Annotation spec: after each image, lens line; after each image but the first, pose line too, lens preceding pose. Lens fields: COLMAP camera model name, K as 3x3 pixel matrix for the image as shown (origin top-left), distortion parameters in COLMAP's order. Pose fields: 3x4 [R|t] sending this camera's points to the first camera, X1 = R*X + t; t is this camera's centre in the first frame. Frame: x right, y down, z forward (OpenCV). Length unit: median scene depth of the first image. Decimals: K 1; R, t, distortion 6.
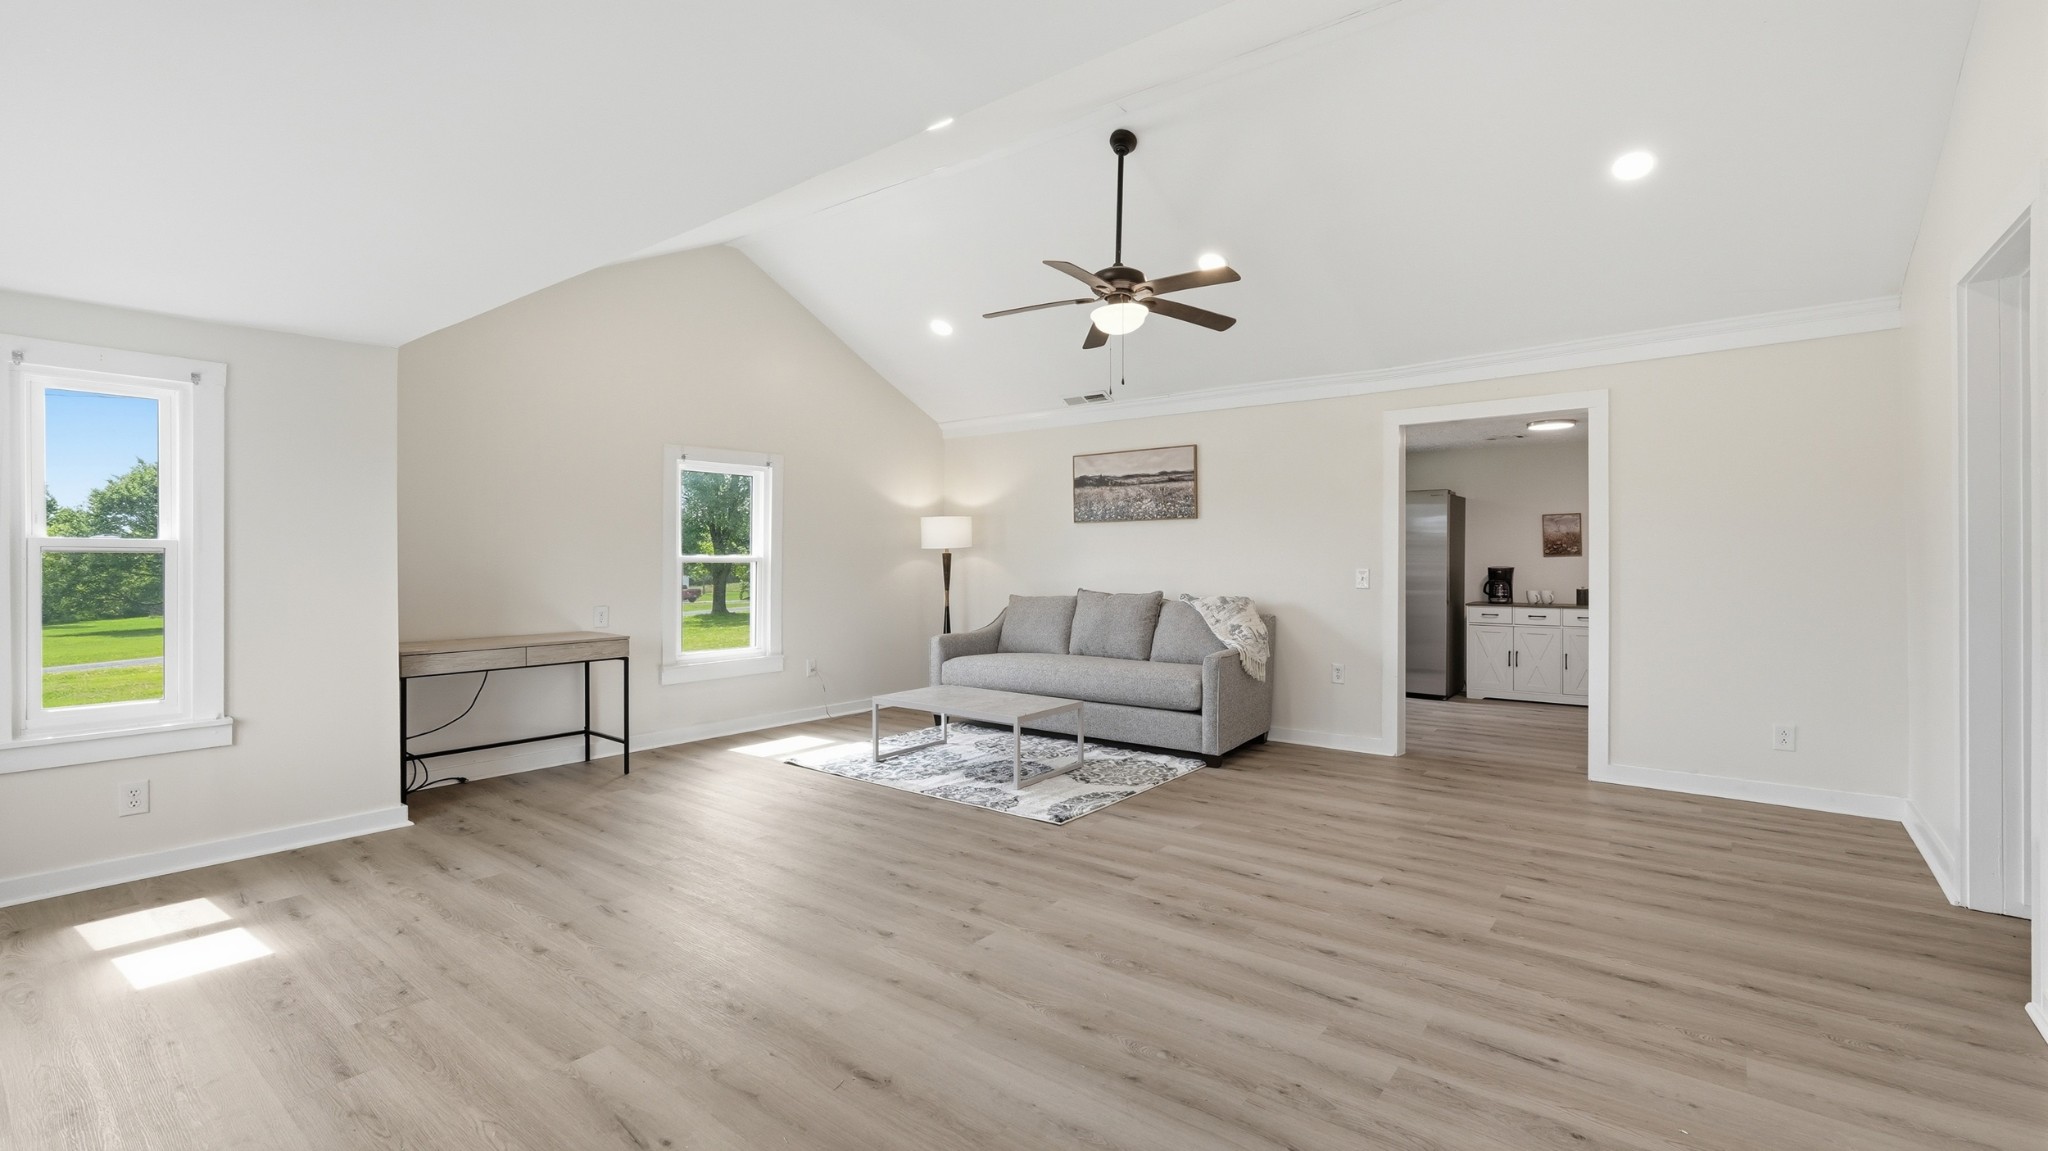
lens RADIAL K [[891.7, 0, 1023.4], [0, 891.7, 563.5], [0, 0, 1]] dist [-0.001351, 0.004317]
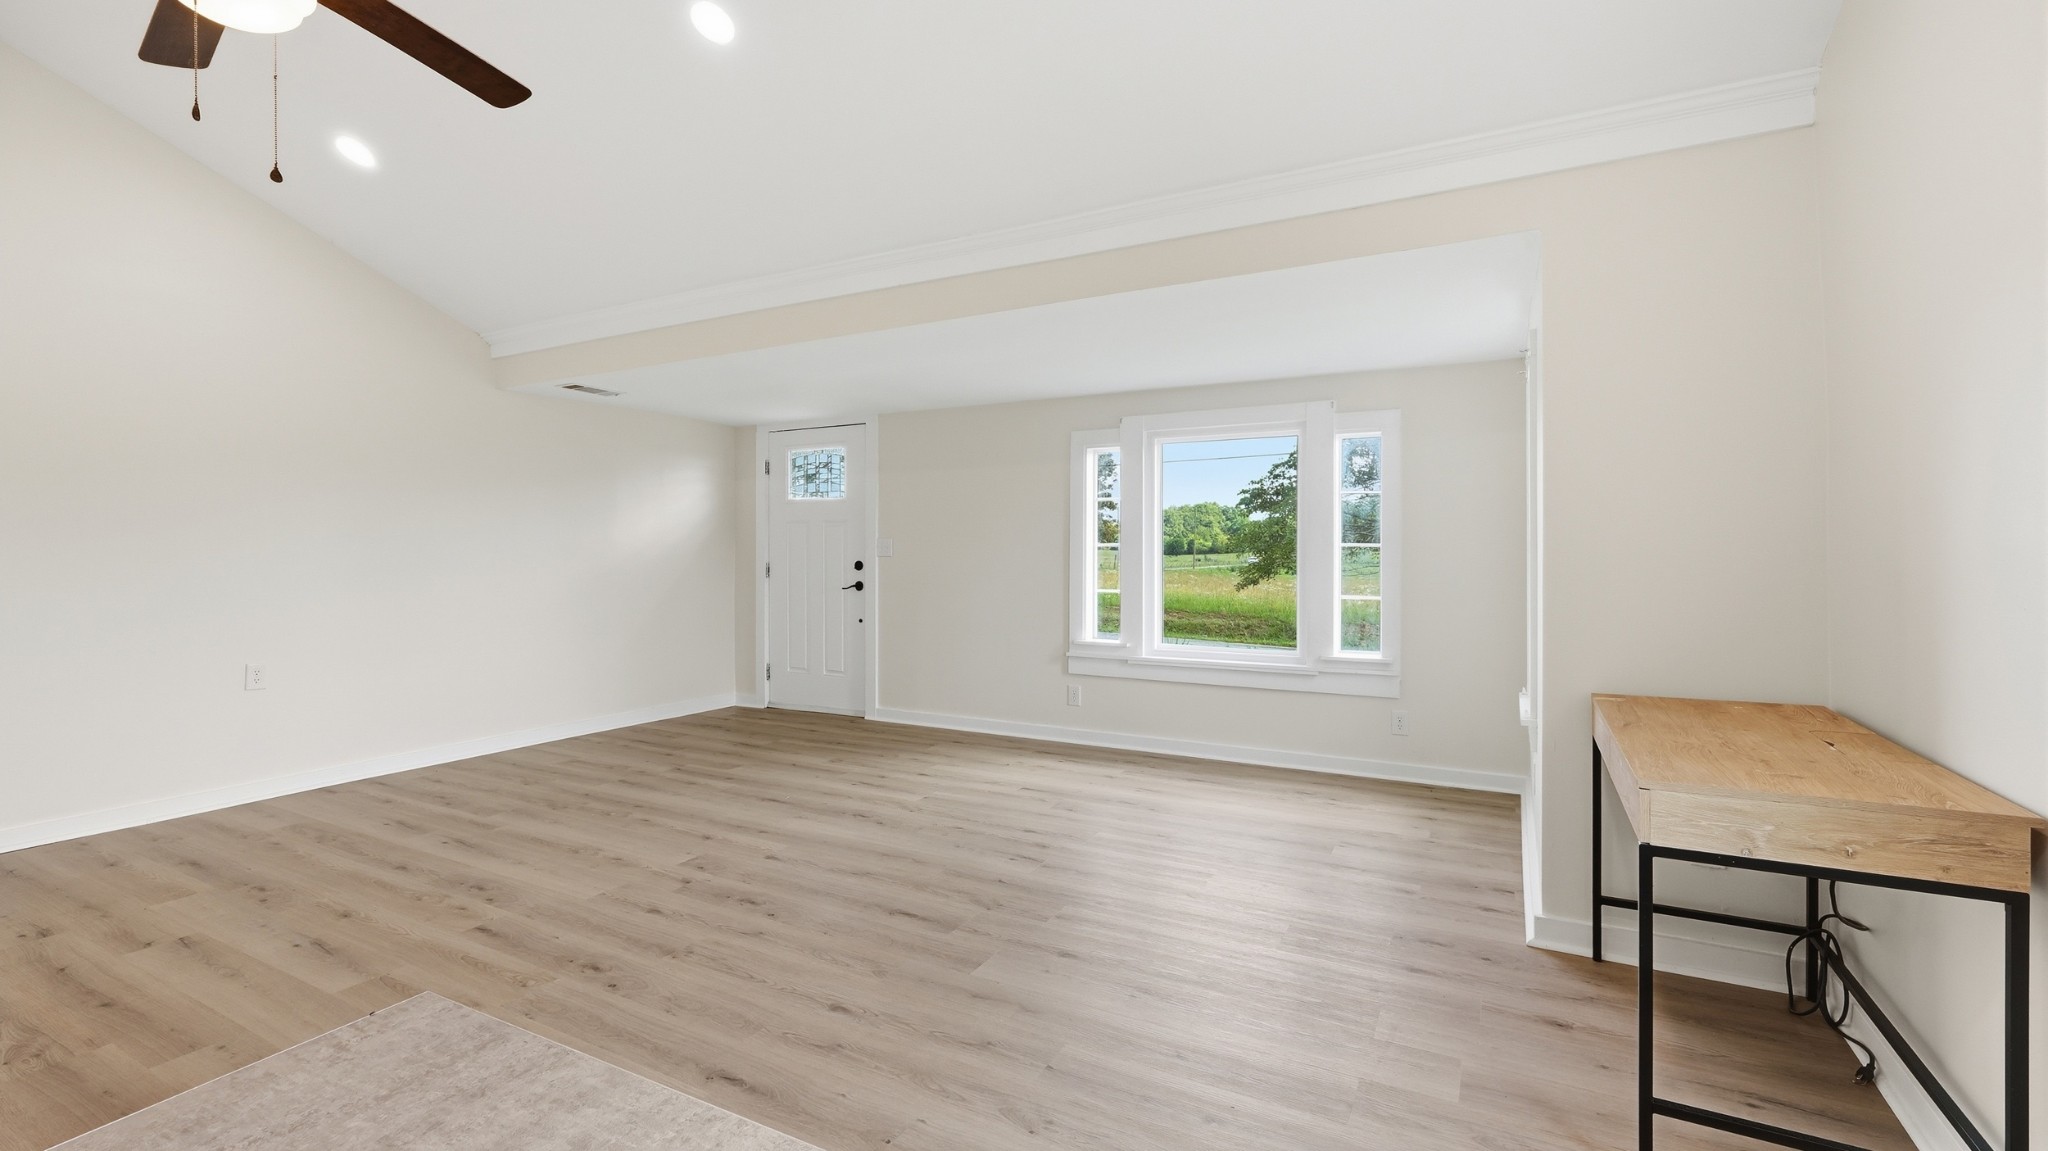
lens RADIAL K [[891.7, 0, 1023.6], [0, 891.7, 556.1], [0, 0, 1]] dist [-0.001351, 0.004317]
pose [[-0.986851, 0.006721, -0.161490, -0.275228], [0.004999, 0.999926, 0.011067, -0.005849], [0.161553, 0.010115, -0.986812, 2.066400]]
